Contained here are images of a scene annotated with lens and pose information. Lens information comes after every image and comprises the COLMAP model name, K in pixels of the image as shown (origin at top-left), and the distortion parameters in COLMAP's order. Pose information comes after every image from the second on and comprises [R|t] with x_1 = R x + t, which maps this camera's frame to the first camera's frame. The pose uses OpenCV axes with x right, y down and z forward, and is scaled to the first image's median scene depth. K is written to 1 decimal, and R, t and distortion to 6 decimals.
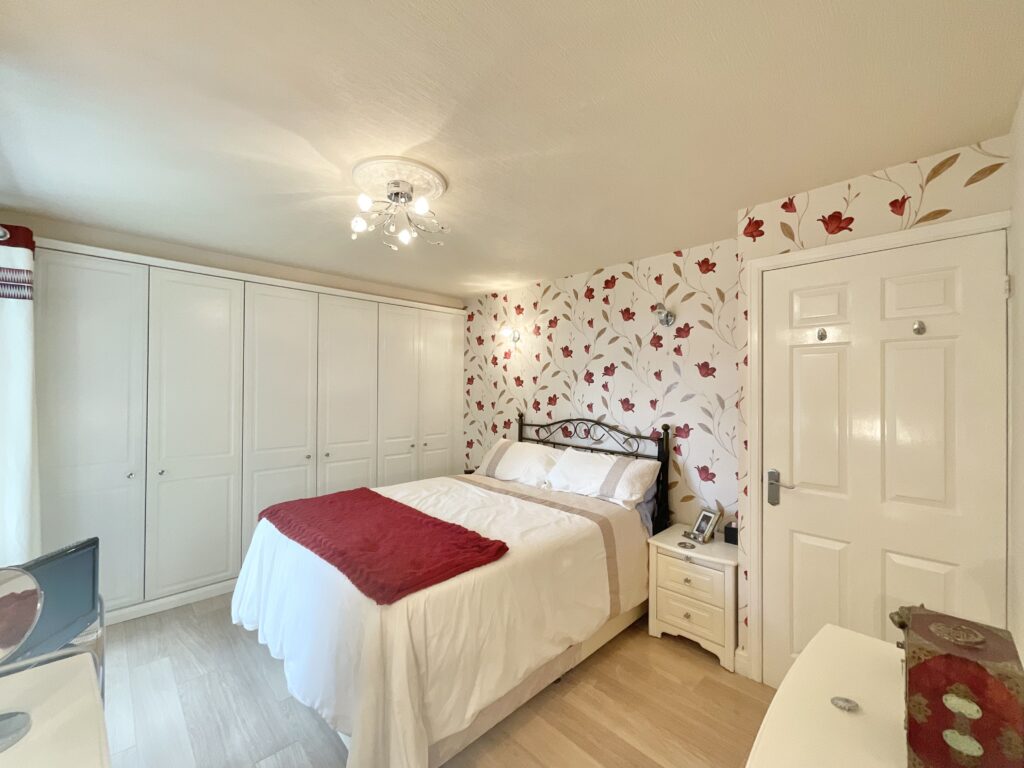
lens RADIAL K [[419.2, 0, 513.3], [0, 419.2, 385.2], [0, 0, 1]] dist [0.000332, 0.000361]
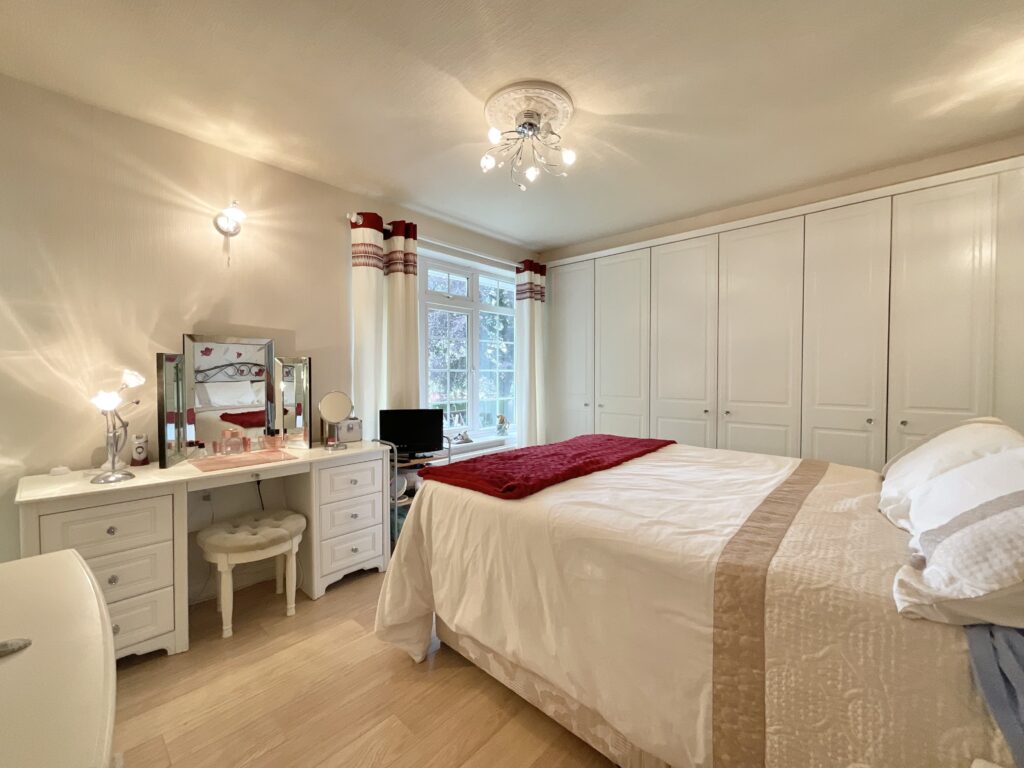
lens RADIAL K [[419.2, 0, 513.3], [0, 419.2, 385.2], [0, 0, 1]] dist [0.000332, 0.000361]
pose [[0.049419, 0.022084, -0.998534, 0.592833], [0.010912, 0.999684, 0.022649, 0.116428], [0.998719, -0.012015, 0.049162, 0.707107]]
